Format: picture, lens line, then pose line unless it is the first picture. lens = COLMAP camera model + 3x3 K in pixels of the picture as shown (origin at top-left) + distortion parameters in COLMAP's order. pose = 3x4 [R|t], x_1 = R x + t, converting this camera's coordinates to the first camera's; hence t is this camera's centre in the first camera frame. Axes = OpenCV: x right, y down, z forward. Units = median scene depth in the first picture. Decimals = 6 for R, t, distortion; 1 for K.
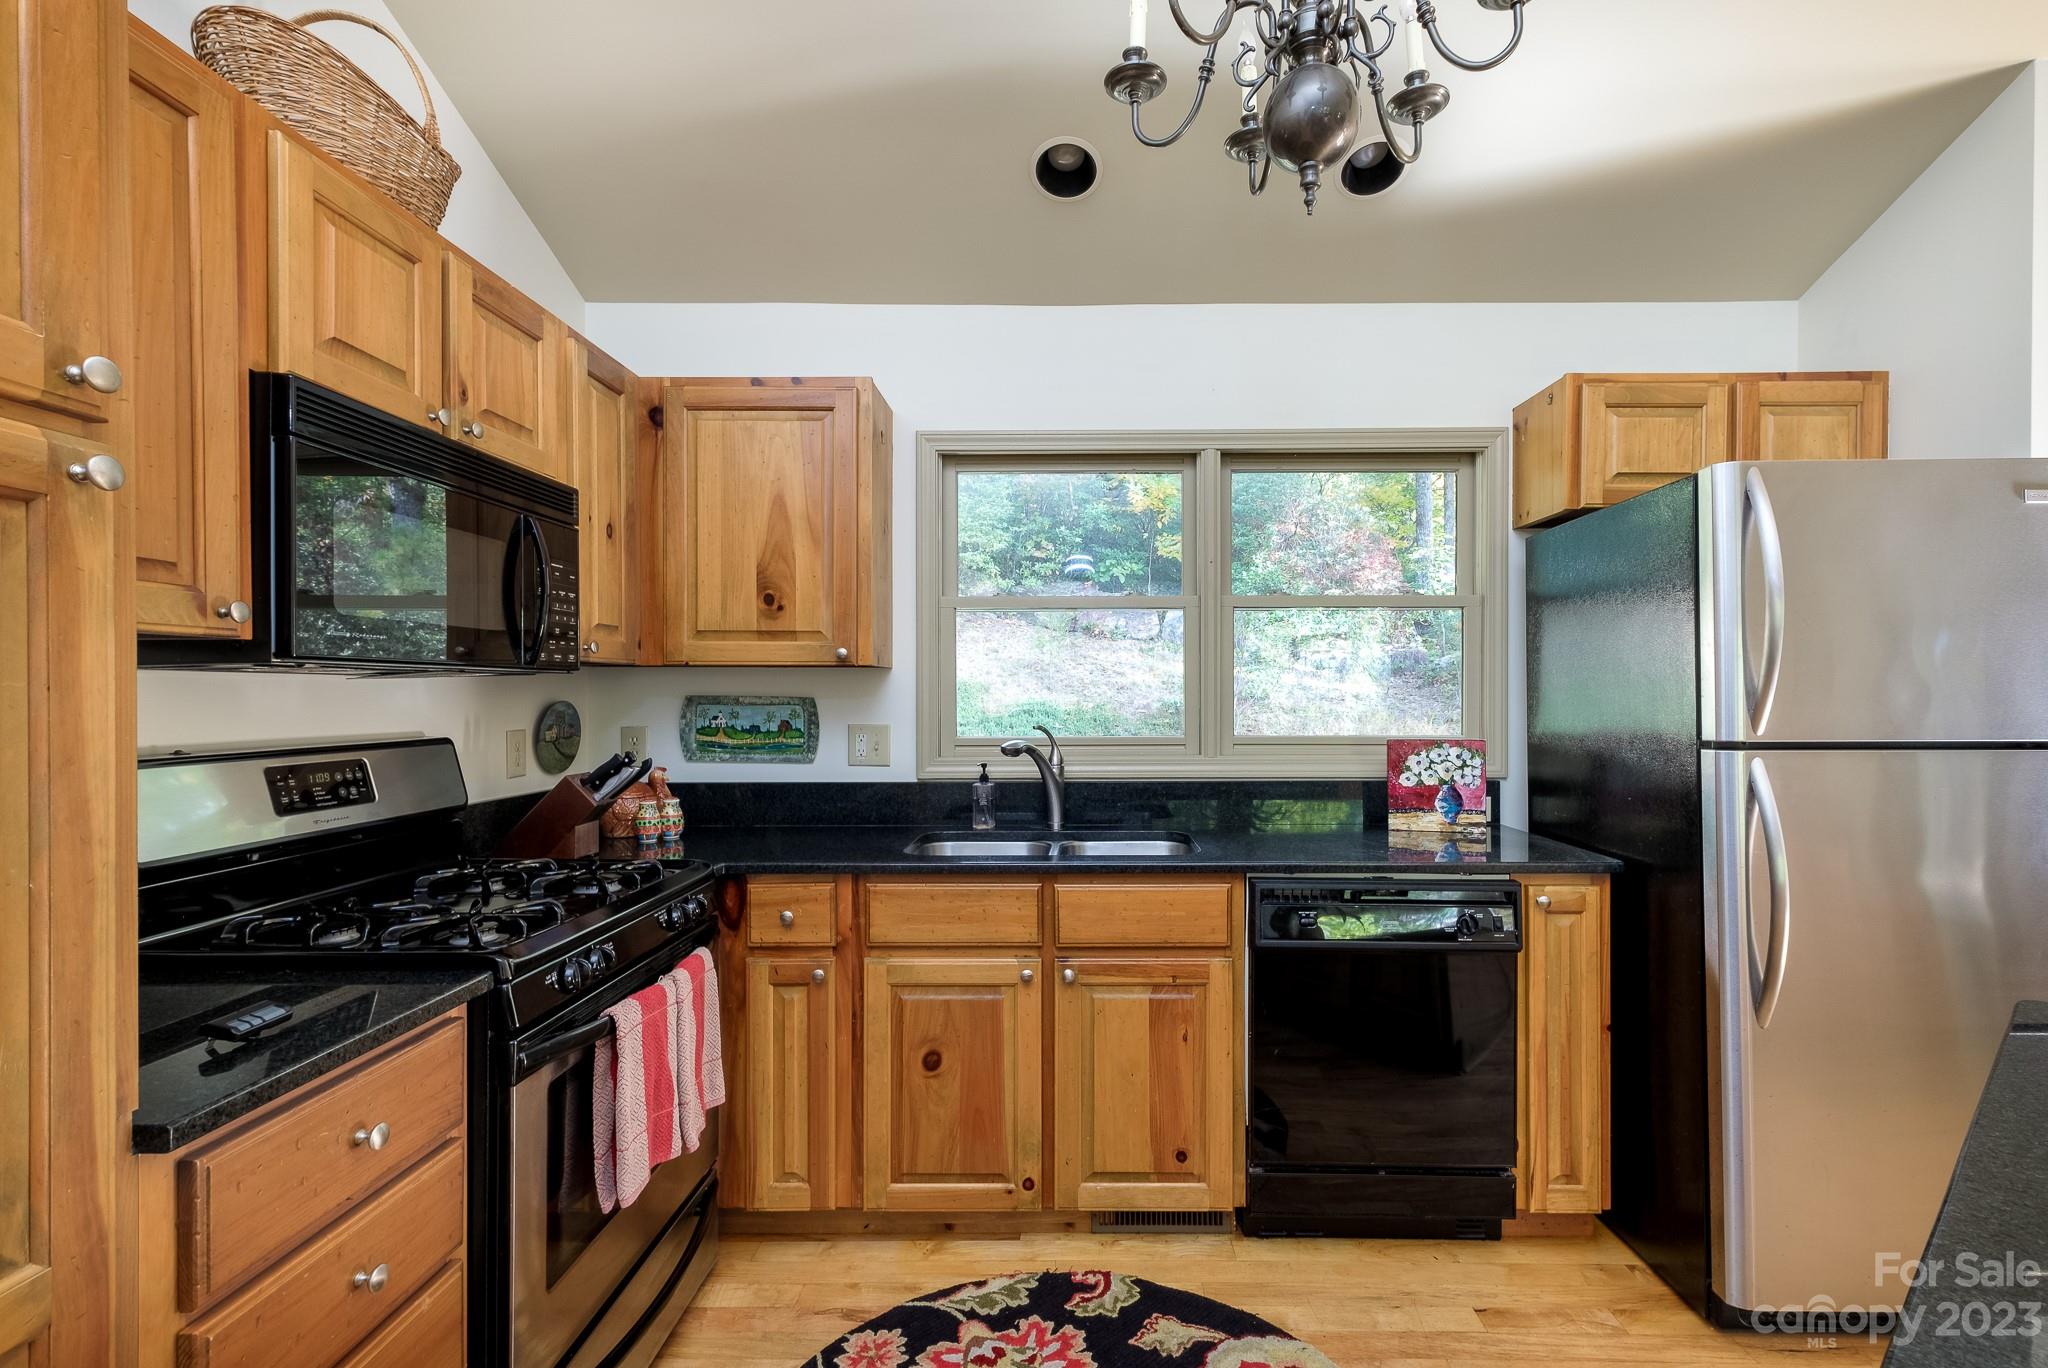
lens RADIAL K [[939.2, 0, 1034.4], [0, 939.2, 704.6], [0, 0, 1]] dist [0.019016, -0.000064]
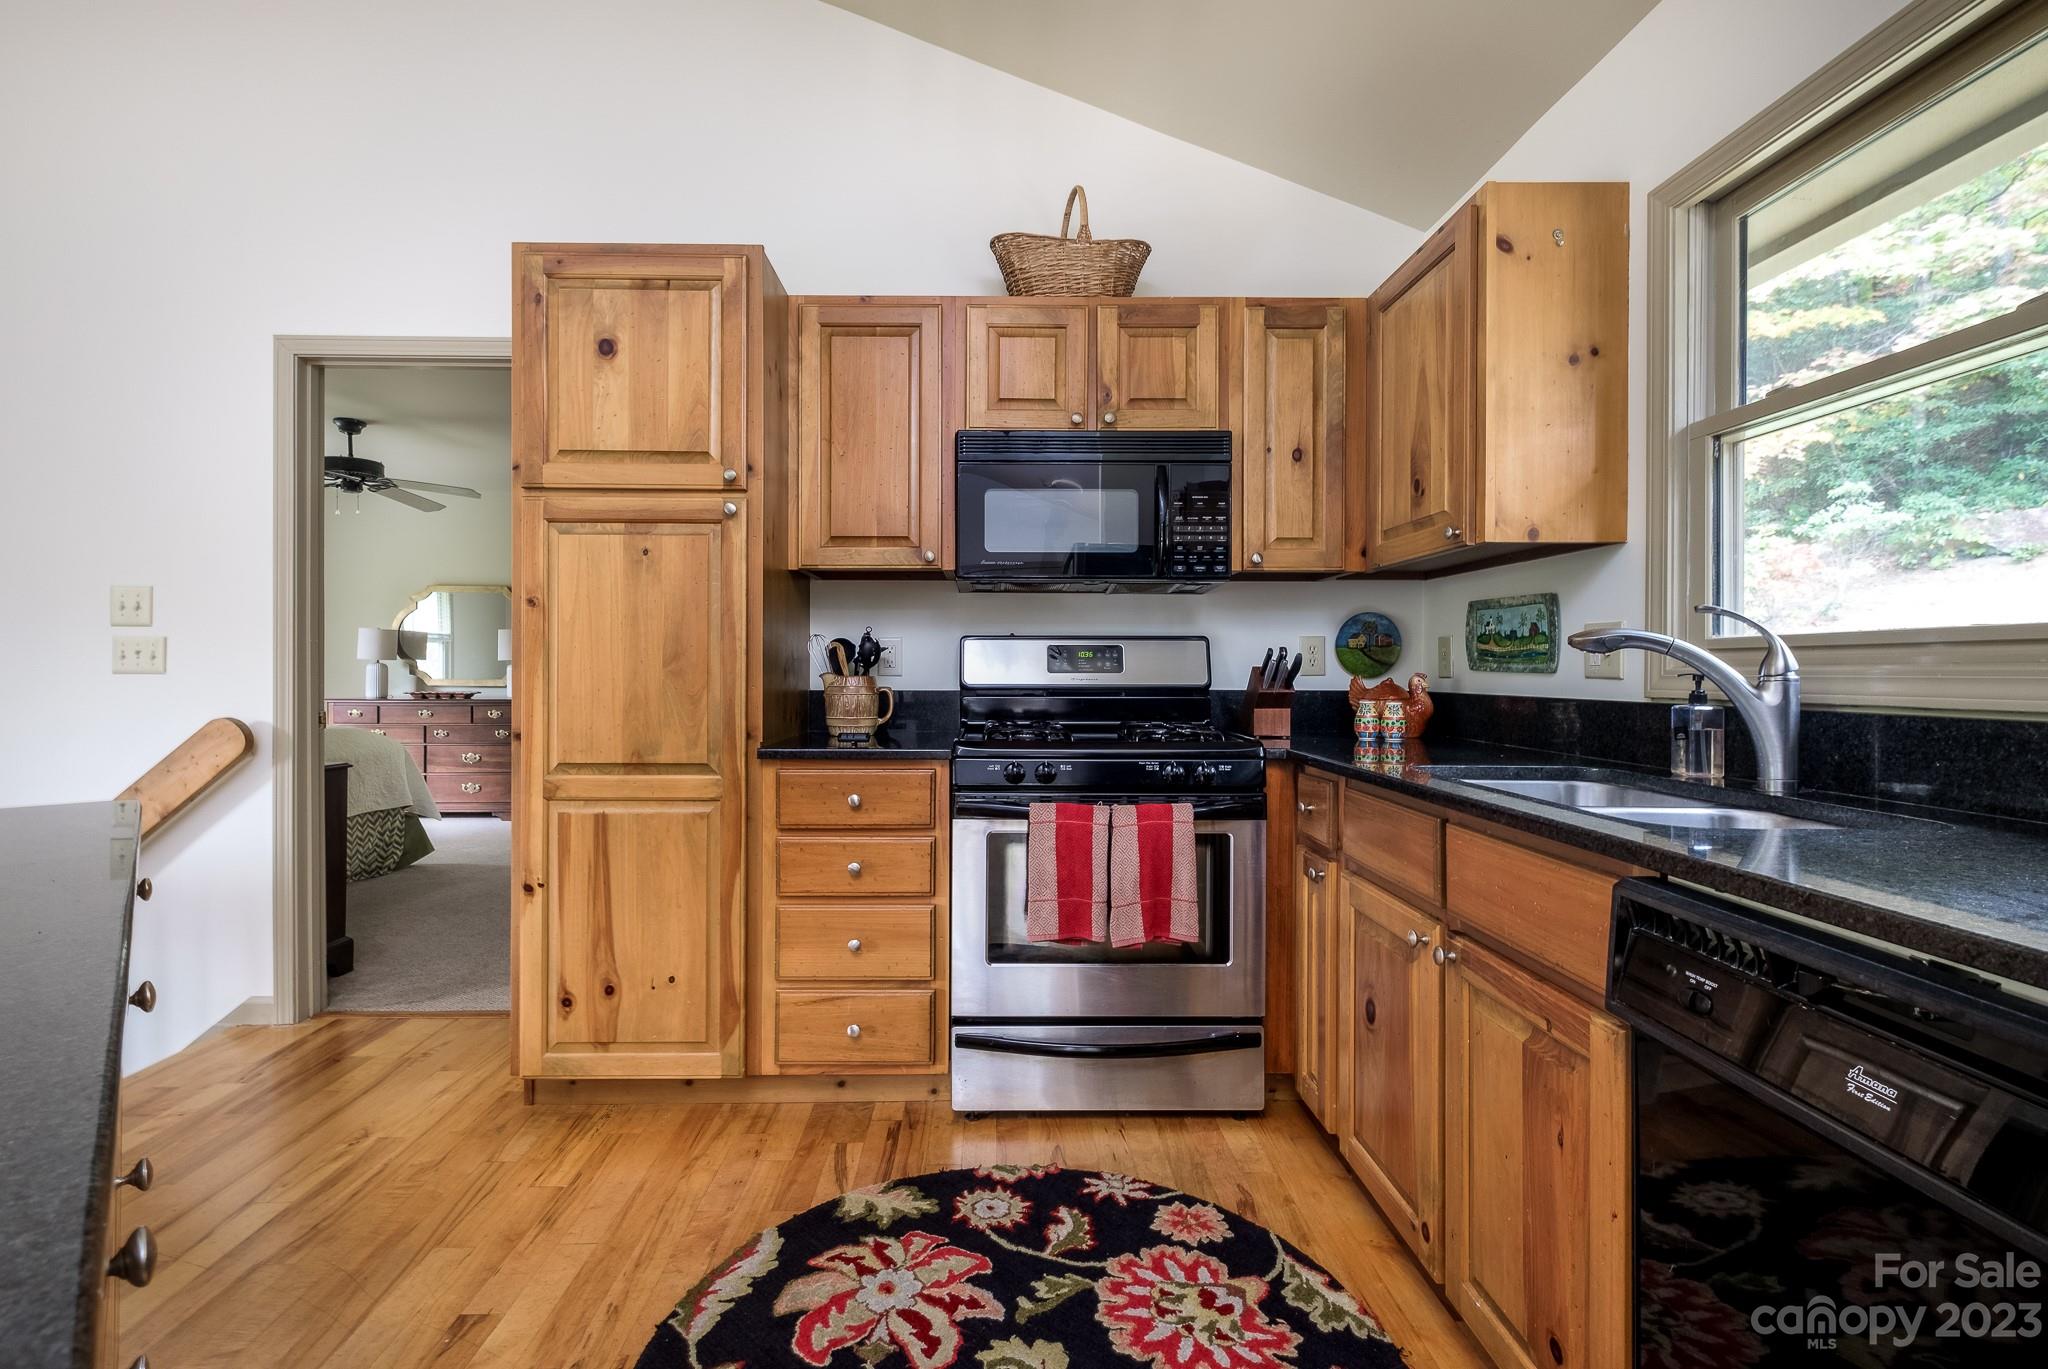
lens RADIAL K [[914.4, 0, 1024.0], [0, 914.4, 684.5], [0, 0, 1]] dist [0.021083, -0.000242]
pose [[0.051831, 0.019119, -0.998473, 0.656787], [-0.016892, 0.999690, 0.018266, 0.079869], [0.998513, 0.015920, 0.052138, 0.632258]]
